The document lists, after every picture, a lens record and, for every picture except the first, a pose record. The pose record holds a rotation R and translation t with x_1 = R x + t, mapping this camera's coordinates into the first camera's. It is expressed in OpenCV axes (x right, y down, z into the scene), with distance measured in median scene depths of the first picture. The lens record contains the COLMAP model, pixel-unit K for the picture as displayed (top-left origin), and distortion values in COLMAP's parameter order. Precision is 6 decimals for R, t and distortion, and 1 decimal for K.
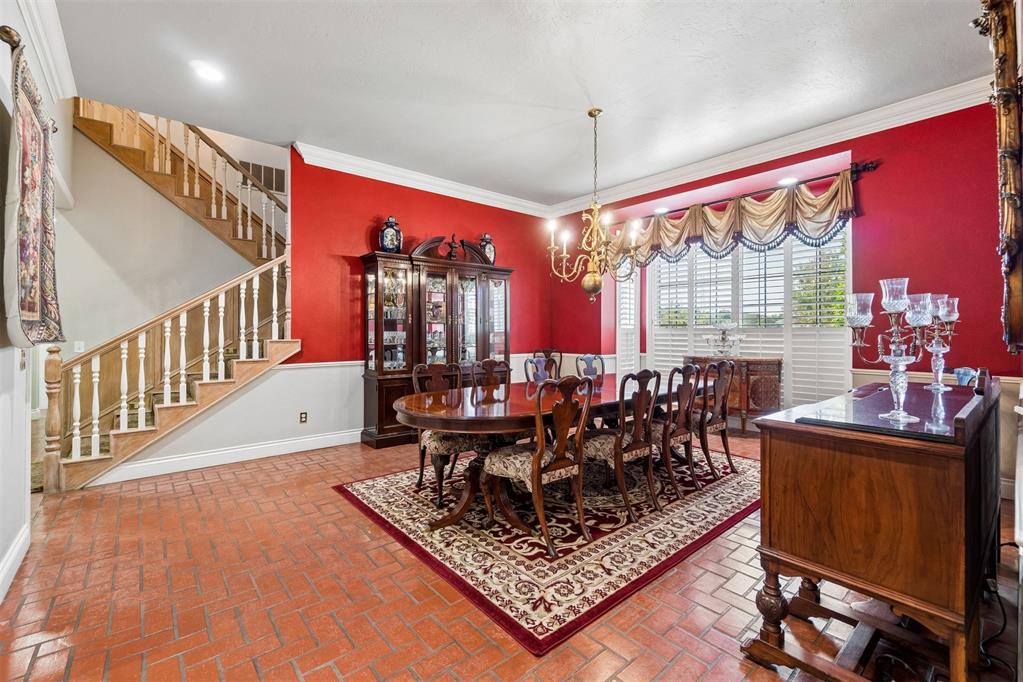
lens RADIAL K [[441.4, 0, 511.7], [0, 441.4, 333.4], [0, 0, 1]] dist [-0.007682, 0.001340]
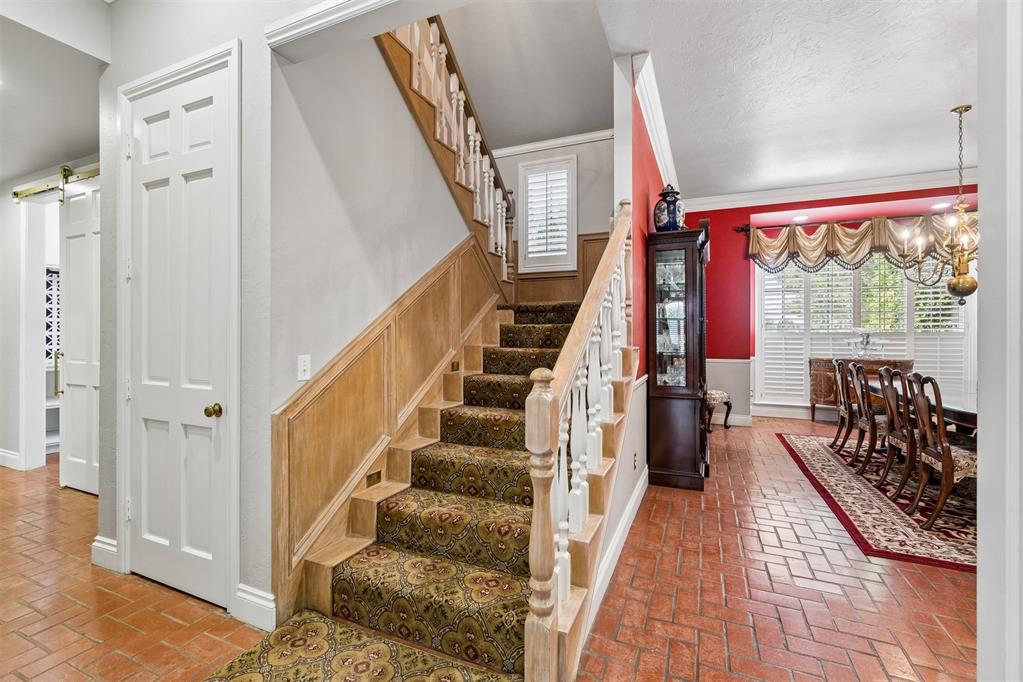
lens RADIAL K [[441.4, 0, 512.6], [0, 441.4, 339.8], [0, 0, 1]] dist [-0.007682, 0.001340]
pose [[0.898536, -0.002404, 0.438893, -0.939047], [0.000311, 0.999988, 0.004842, 0.000686], [-0.438900, -0.004214, 0.898526, 0.473453]]
